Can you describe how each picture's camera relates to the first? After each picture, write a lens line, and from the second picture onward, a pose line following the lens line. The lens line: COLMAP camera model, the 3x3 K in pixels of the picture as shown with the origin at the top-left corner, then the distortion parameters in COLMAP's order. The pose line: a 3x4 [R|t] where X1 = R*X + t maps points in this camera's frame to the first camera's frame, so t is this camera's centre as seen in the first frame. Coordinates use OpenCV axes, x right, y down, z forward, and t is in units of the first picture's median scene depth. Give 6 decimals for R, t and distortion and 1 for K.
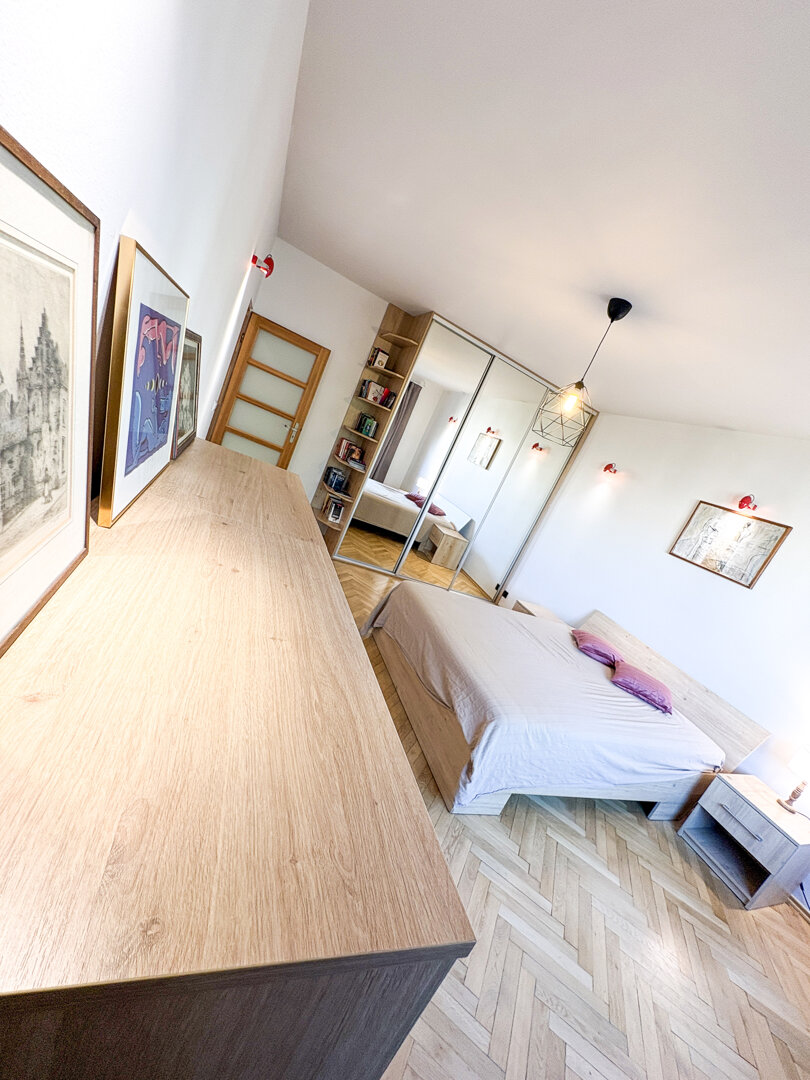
lens RADIAL K [[430.3, 0, 403.3], [0, 430.3, 537.4], [0, 0, 1]] dist [-0.004188, -0.000491]
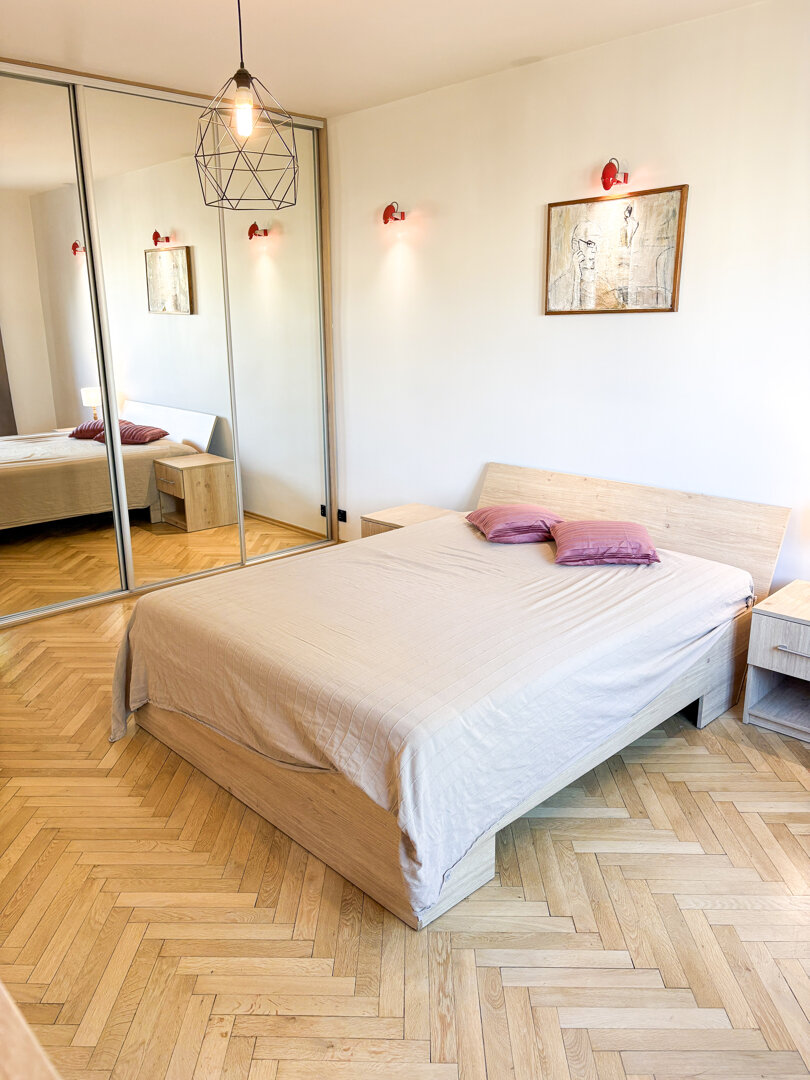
lens RADIAL K [[819.0, 0, 402.3], [0, 819.0, 539.4], [0, 0, 1]] dist [0.012424, -0.009962]
pose [[0.829567, -0.496779, 0.255008, 0.048048], [0.462255, 0.867130, 0.185489, 0.008692], [-0.313272, -0.035997, 0.948981, 0.028291]]
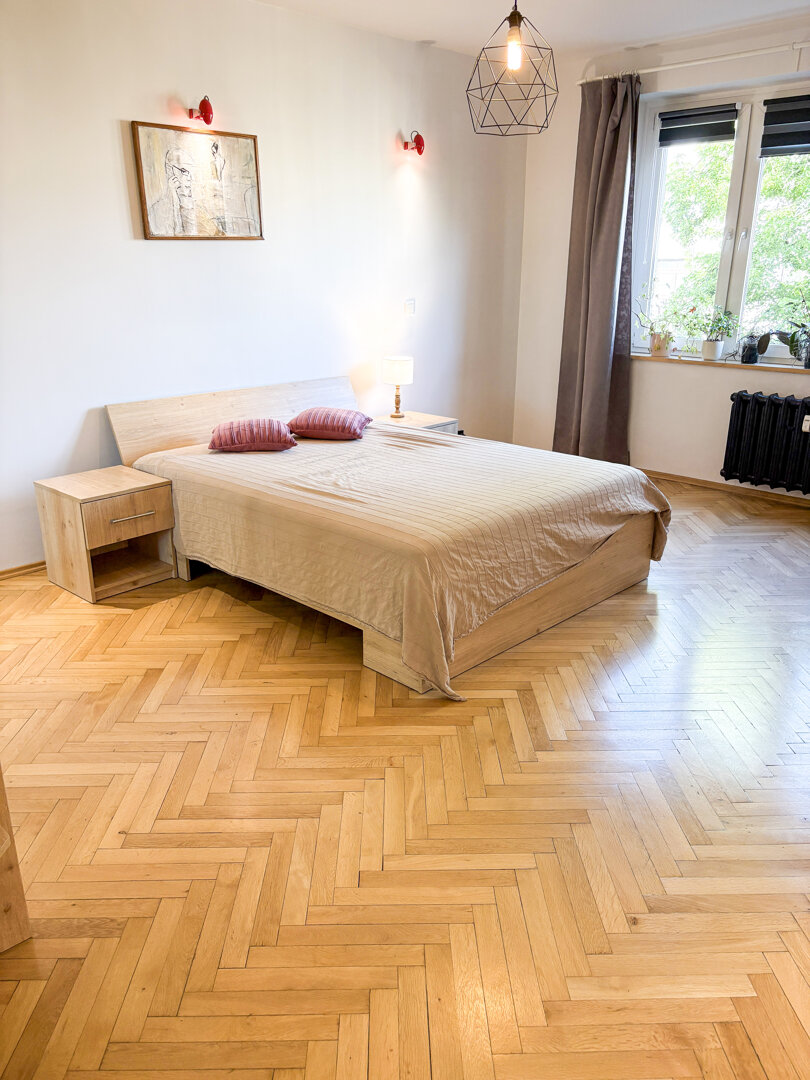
lens RADIAL K [[819.0, 0, 401.5], [0, 819.0, 559.3], [0, 0, 1]] dist [0.012424, -0.009962]
pose [[-0.407647, -0.659725, 0.631338, -0.562553], [0.034929, 0.679620, 0.732732, -0.543367], [-0.912471, 0.320748, -0.254001, 1.329528]]
